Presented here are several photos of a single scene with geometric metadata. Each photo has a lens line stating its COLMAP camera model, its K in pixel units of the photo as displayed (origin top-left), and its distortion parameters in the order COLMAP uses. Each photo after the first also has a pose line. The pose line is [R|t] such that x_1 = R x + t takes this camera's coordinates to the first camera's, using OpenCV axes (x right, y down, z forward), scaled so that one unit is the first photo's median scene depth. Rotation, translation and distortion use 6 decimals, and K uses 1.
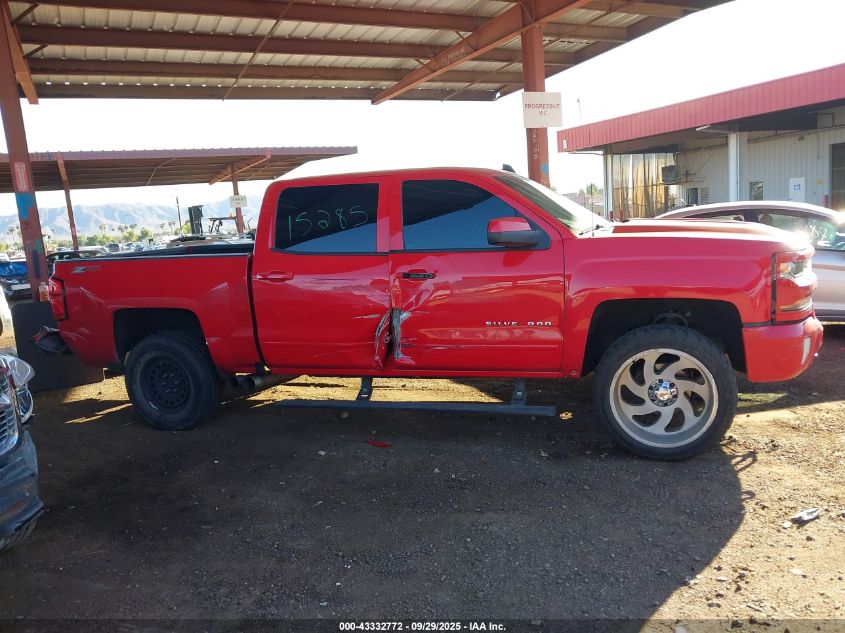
lens RADIAL K [[663.6, 0, 422.5], [0, 663.6, 316.5], [0, 0, 1]] dist [0.078789, -0.073127]
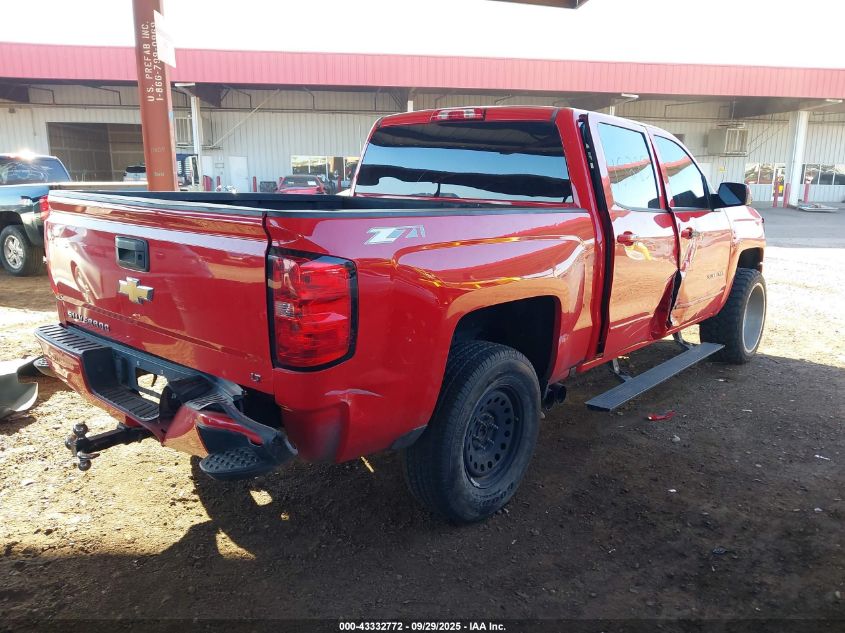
lens RADIAL K [[663.6, 0, 422.5], [0, 663.6, 316.5], [0, 0, 1]] dist [0.078789, -0.073127]
pose [[0.379864, -0.121648, 0.917009, -0.112122], [0.102027, 0.990777, 0.089170, -0.013103], [-0.919399, 0.059687, 0.388772, 0.158502]]
